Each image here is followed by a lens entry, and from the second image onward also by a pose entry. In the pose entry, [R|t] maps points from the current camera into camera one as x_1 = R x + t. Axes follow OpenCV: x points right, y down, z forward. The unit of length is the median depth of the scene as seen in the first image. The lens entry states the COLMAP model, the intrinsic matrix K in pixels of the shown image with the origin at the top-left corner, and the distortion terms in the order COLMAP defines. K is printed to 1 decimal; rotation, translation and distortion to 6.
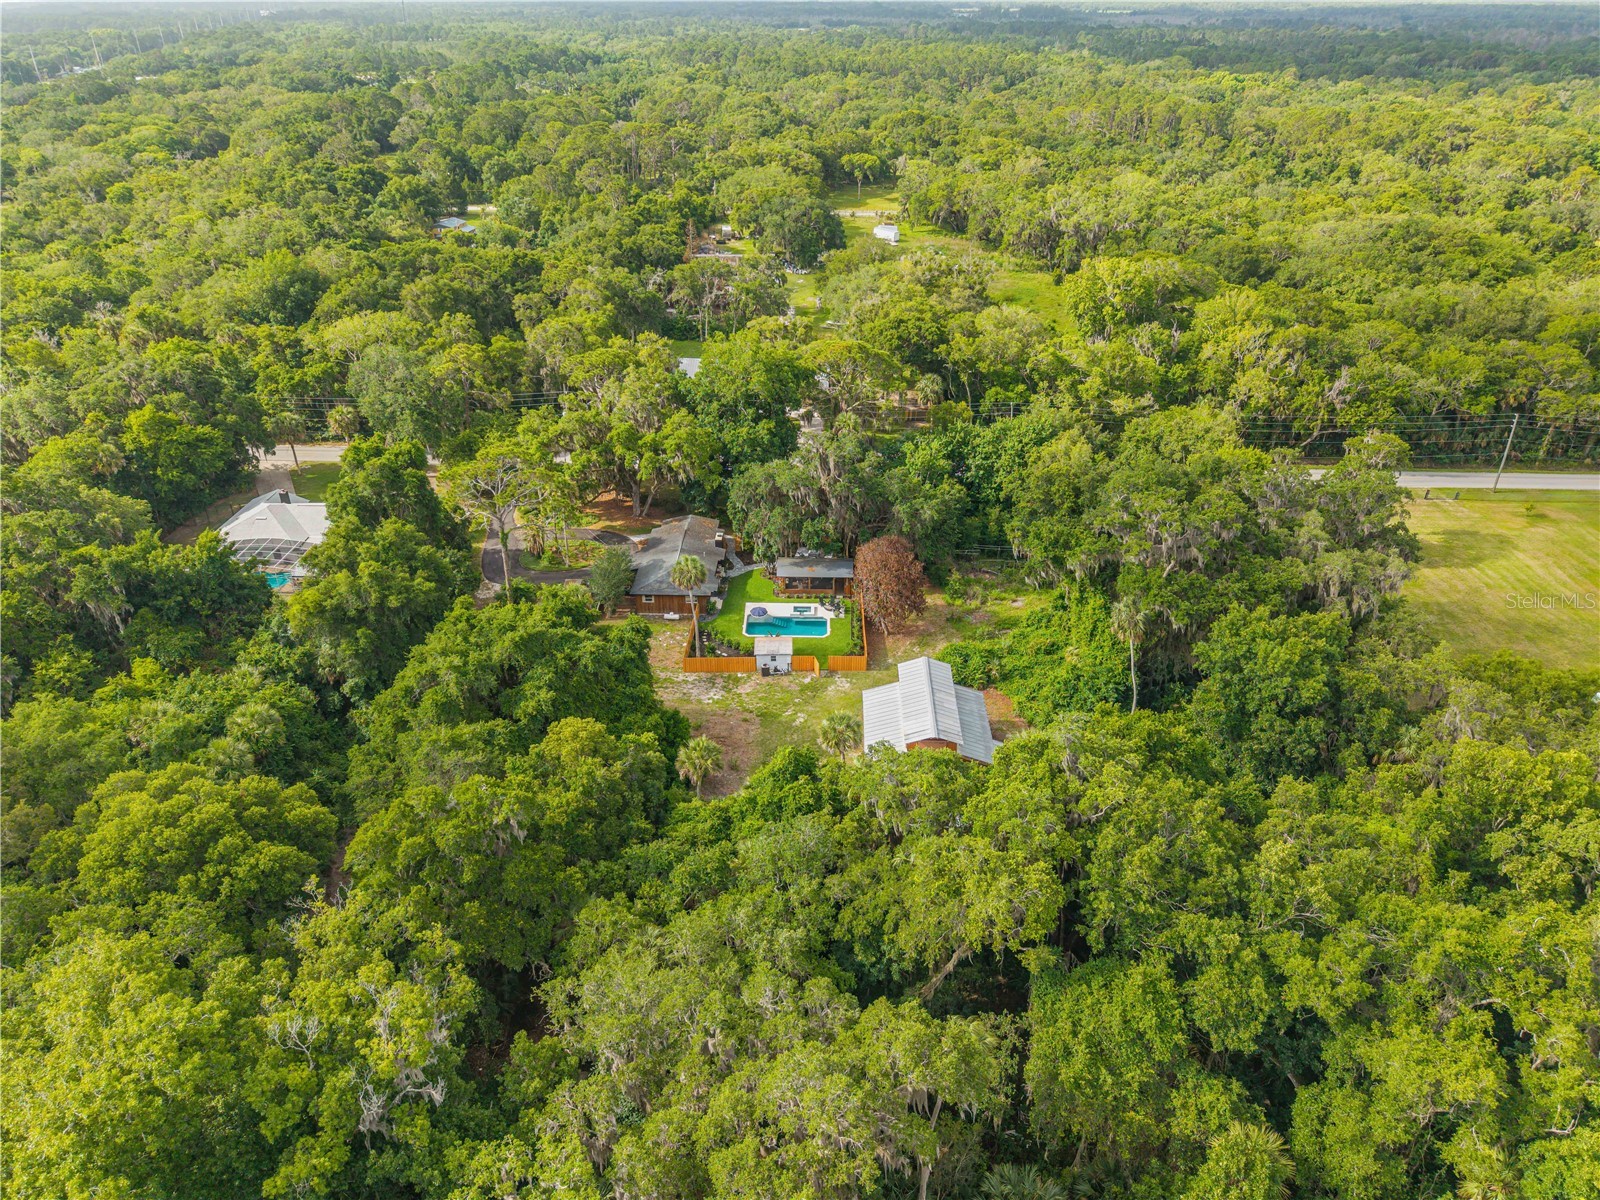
lens RADIAL K [[1077.2, 0, 800.0], [0, 1077.2, 600.0], [0, 0, 1]] dist [0.005501, -0.007285]
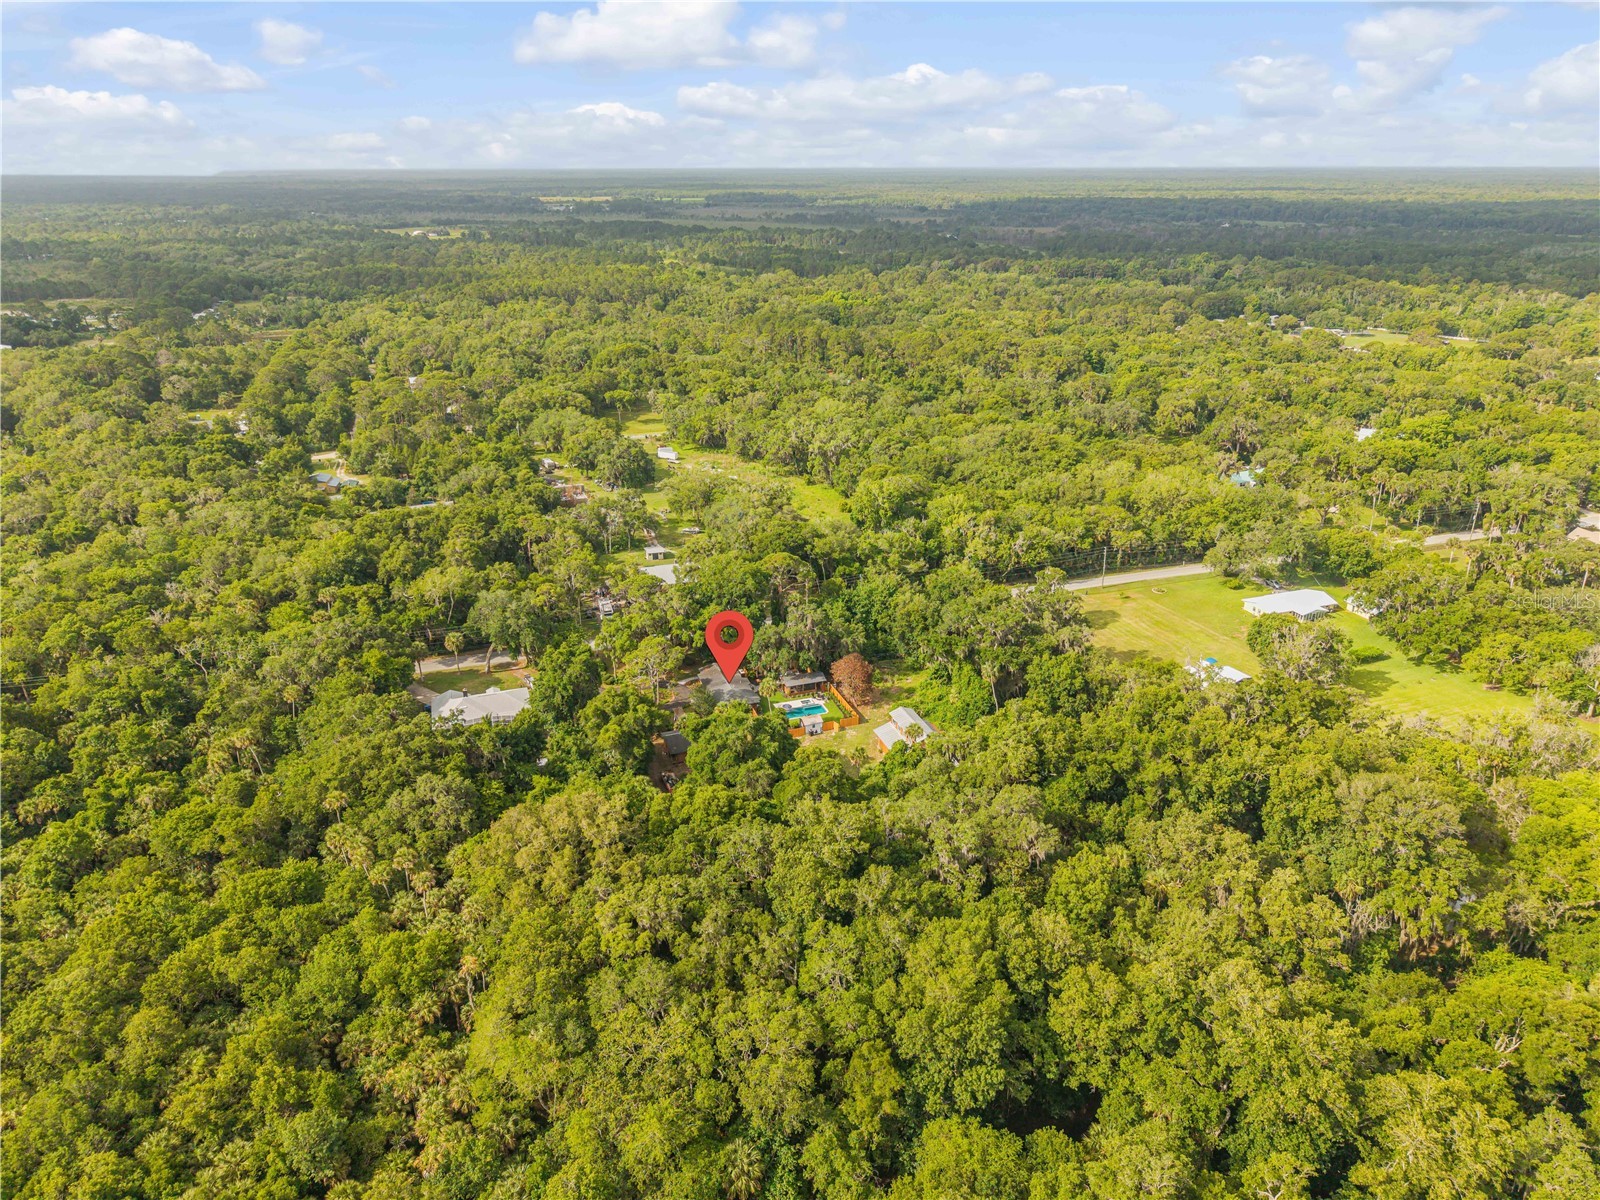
lens RADIAL K [[1067.5, 0, 794.9], [0, 1067.5, 602.5], [0, 0, 1]] dist [0.074839, -0.001483]
pose [[0.935844, -0.134659, 0.325675, -0.525232], [0.175976, 0.979221, -0.100791, 0.020827], [-0.305335, 0.151635, 0.940094, -0.660888]]
